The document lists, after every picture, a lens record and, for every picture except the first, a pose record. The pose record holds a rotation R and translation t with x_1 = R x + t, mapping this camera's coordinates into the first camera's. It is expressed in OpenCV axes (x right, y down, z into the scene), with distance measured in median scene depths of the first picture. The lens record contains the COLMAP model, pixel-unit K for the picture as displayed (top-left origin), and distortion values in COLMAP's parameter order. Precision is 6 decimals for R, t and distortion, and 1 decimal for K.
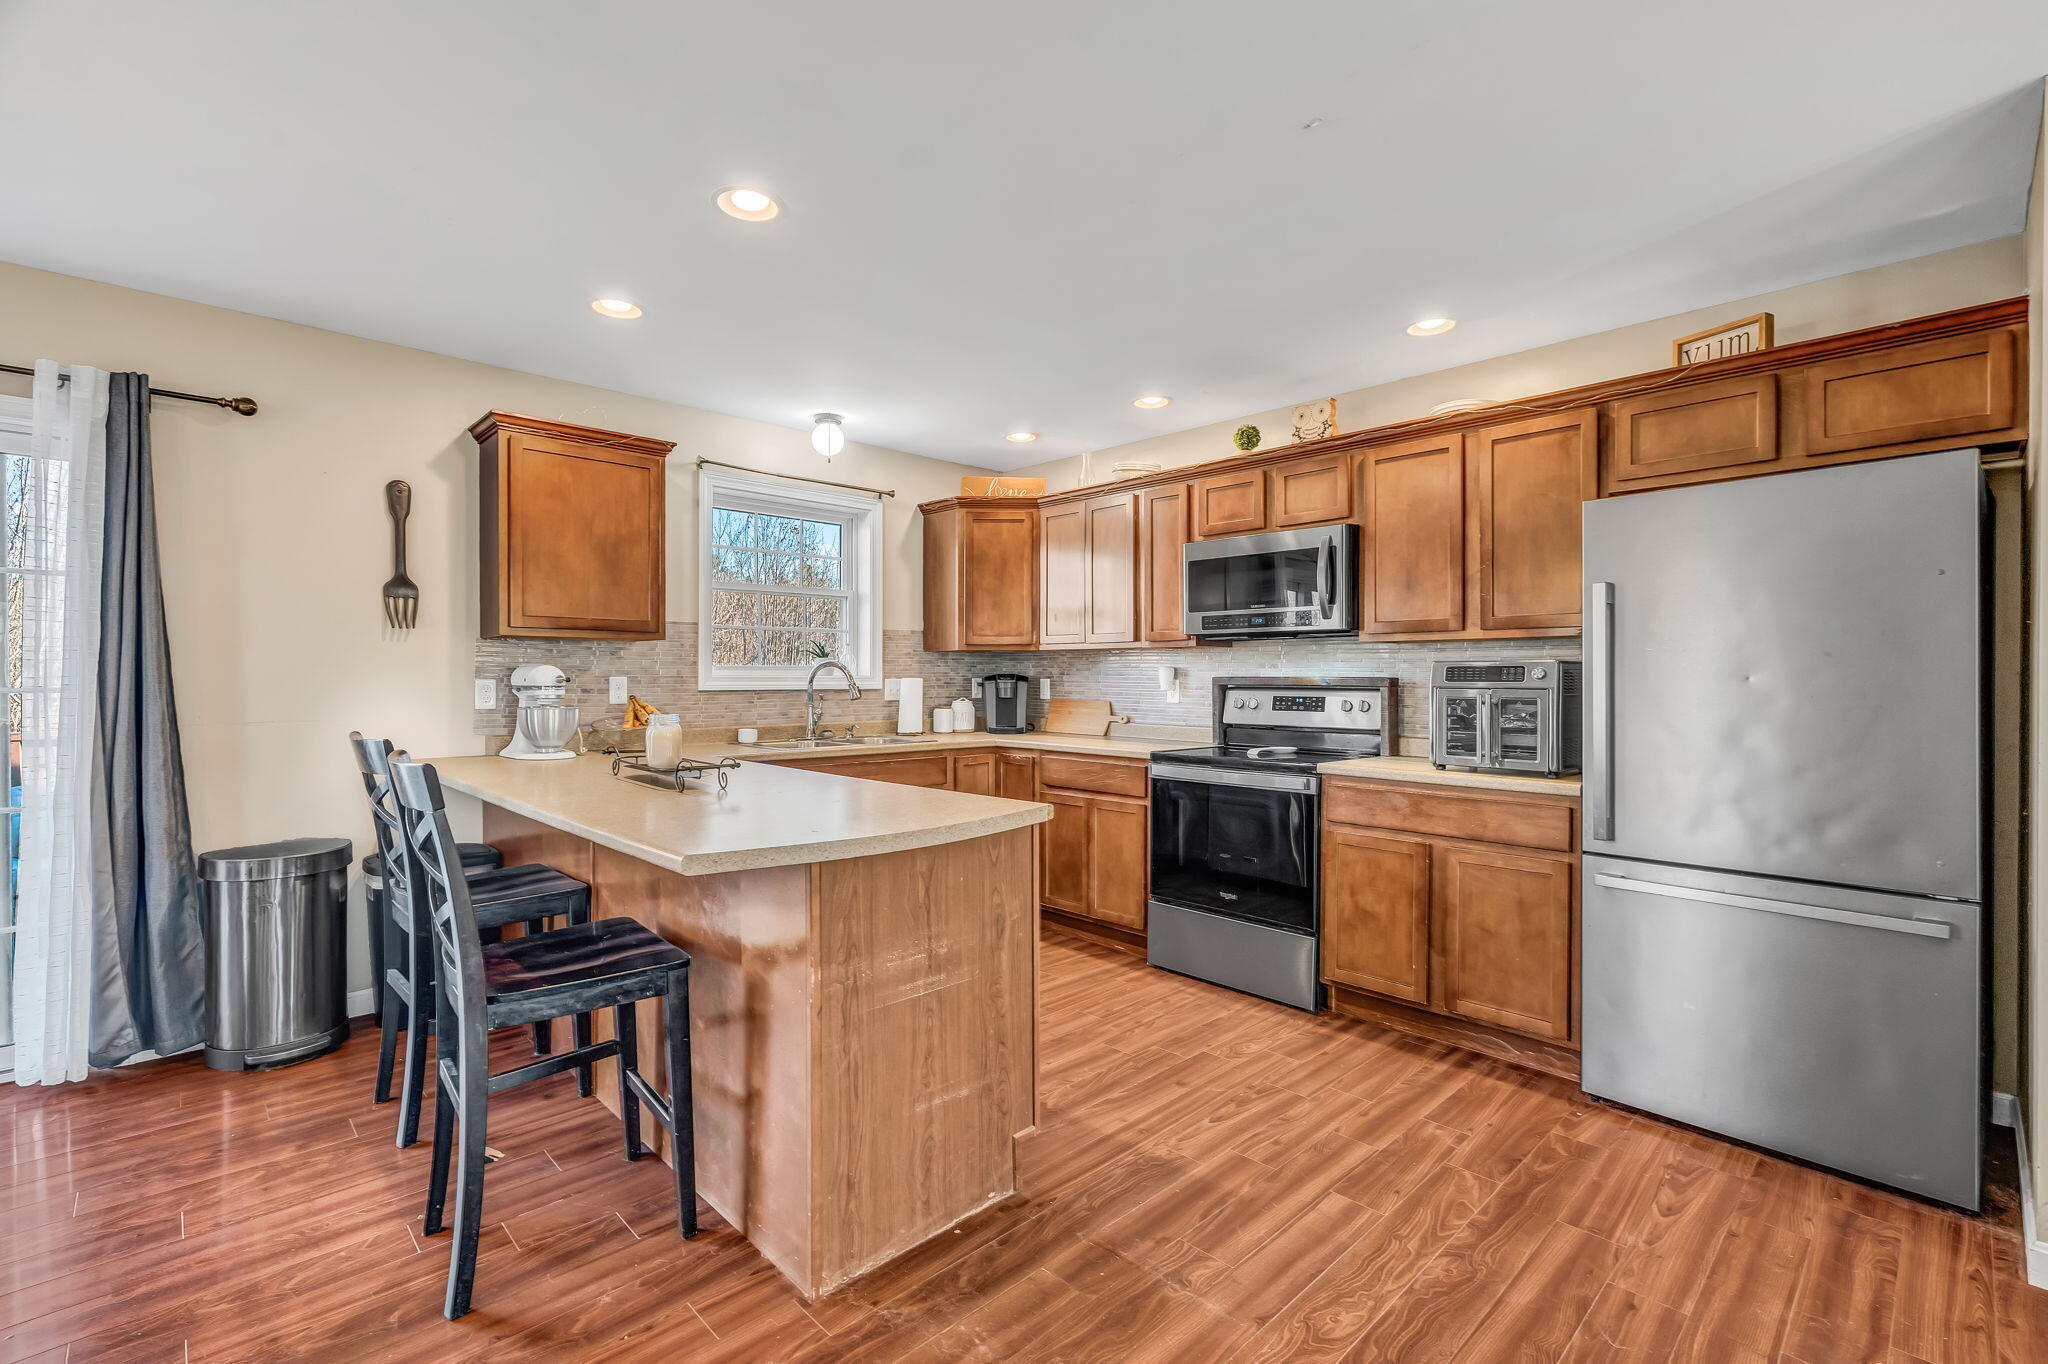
lens RADIAL K [[887.0, 0, 1010.7], [0, 887.0, 676.0], [0, 0, 1]] dist [-0.003793, -0.000406]
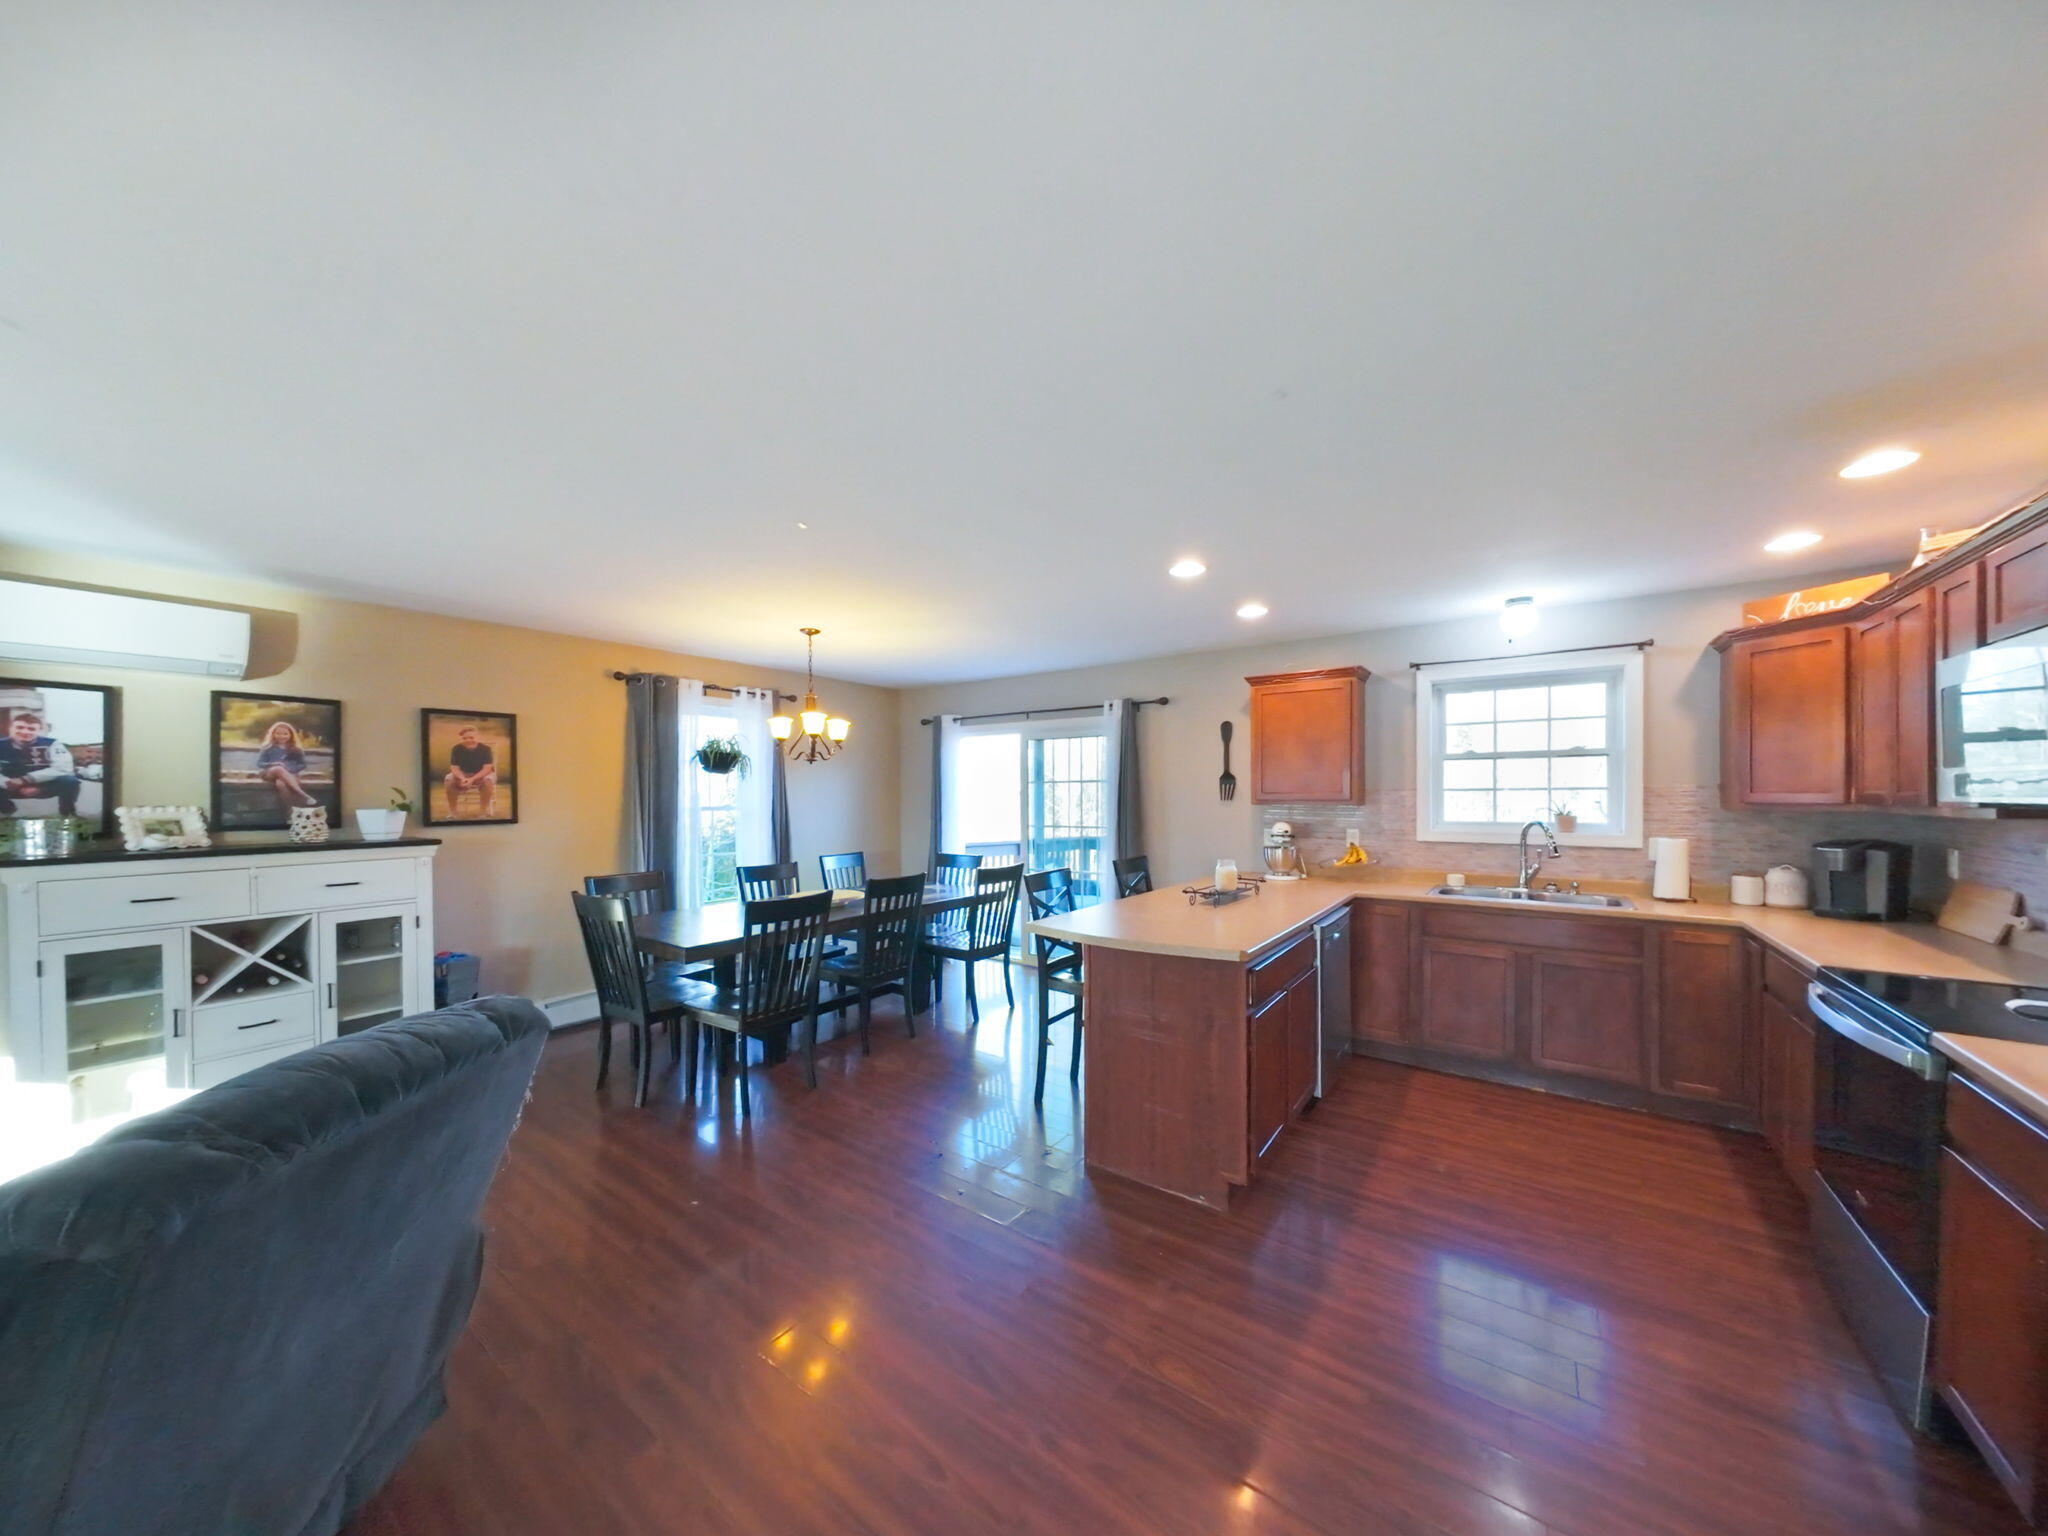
lens RADIAL K [[694.8, 0, 1013.7], [0, 694.8, 799.9], [0, 0, 1]] dist [-0.005757, 0.000276]
pose [[0.185529, 0.001547, -0.982638, 0.550120], [0.003239, 0.999992, 0.002186, -0.049177], [0.982633, -0.003589, 0.185523, 0.238385]]
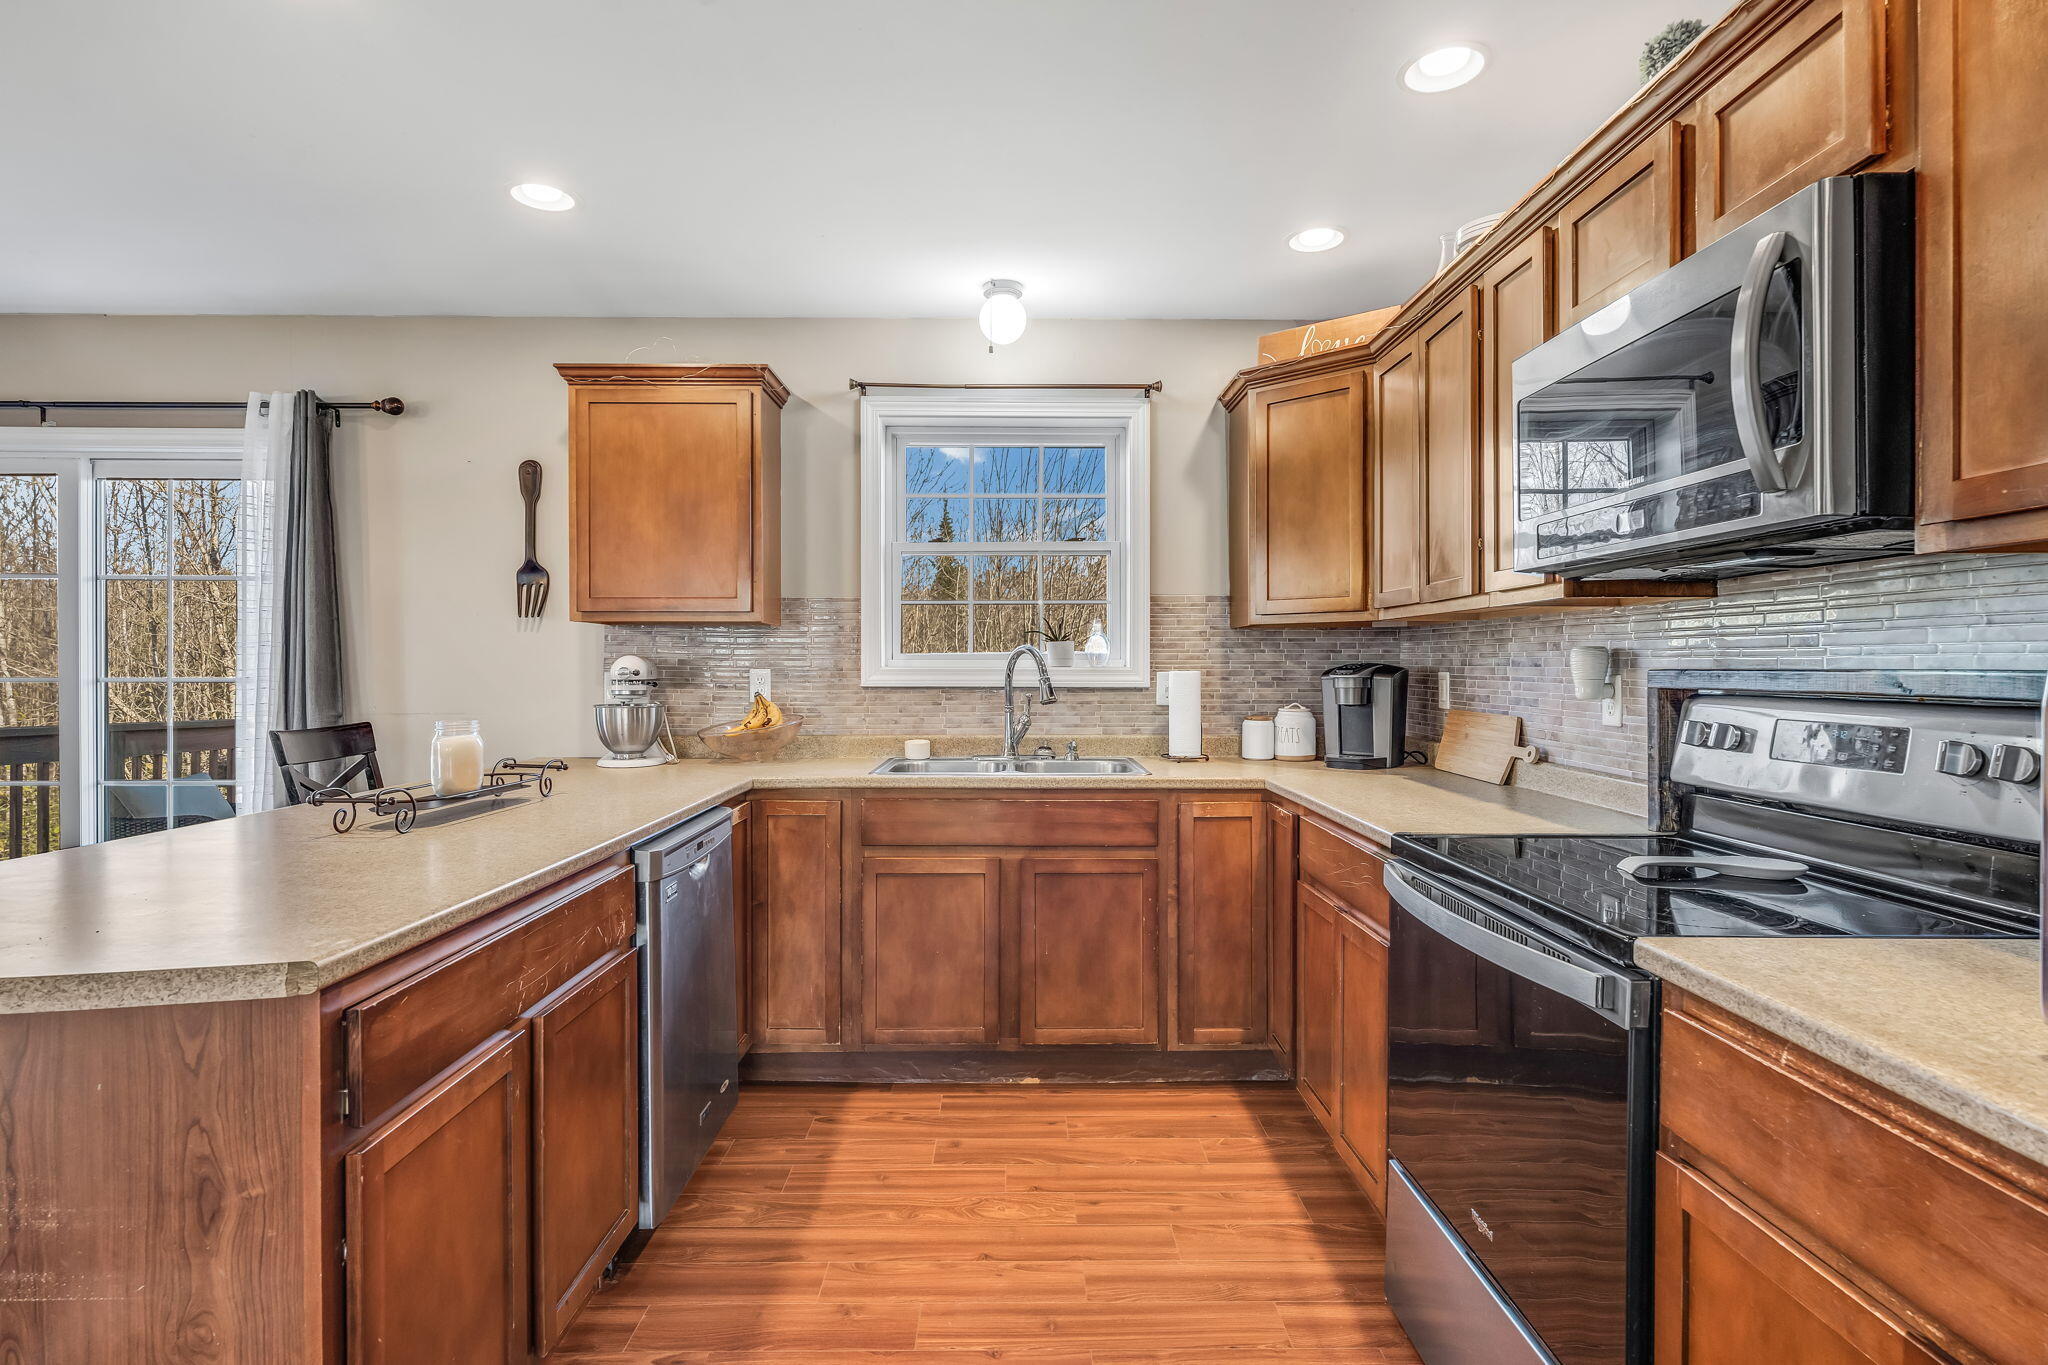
lens RADIAL K [[1008.1, 0, 1019.9], [0, 1008.1, 673.7], [0, 0, 1]] dist [-0.008258, 0.001516]
pose [[0.742118, 0.002076, -0.670266, 0.338100], [0.001750, 0.999986, 0.005036, 0.000723], [0.670267, -0.004910, 0.742104, 0.461526]]
